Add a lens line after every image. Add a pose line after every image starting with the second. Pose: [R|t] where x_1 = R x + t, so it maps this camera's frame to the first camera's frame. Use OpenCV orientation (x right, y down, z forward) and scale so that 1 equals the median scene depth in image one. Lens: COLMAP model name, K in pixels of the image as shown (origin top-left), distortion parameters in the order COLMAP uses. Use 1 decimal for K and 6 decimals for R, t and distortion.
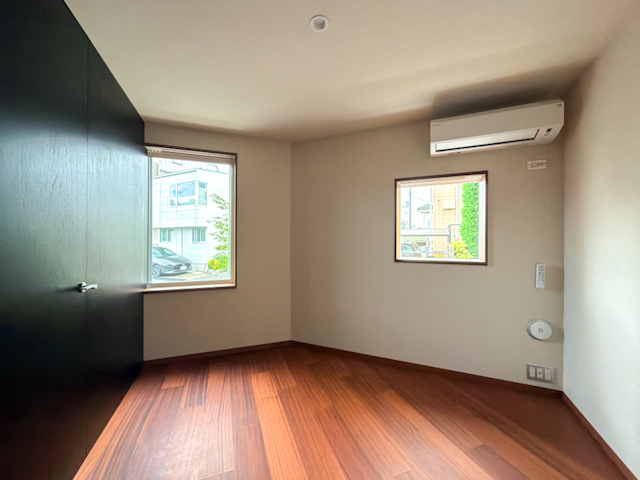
lens RADIAL K [[254.9, 0, 318.1], [0, 254.9, 240.2], [0, 0, 1]] dist [-0.000513, 0.000011]
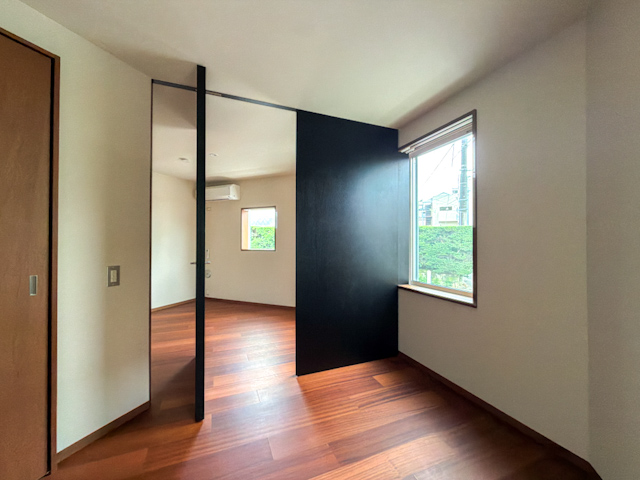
lens RADIAL K [[254.9, 0, 318.1], [0, 254.9, 240.2], [0, 0, 1]] dist [-0.000513, 0.000011]
pose [[0.036243, -0.009571, -0.999297, 0.380825], [0.004786, 0.999944, -0.009404, 0.016043], [0.999332, -0.004441, 0.036287, 0.619200]]
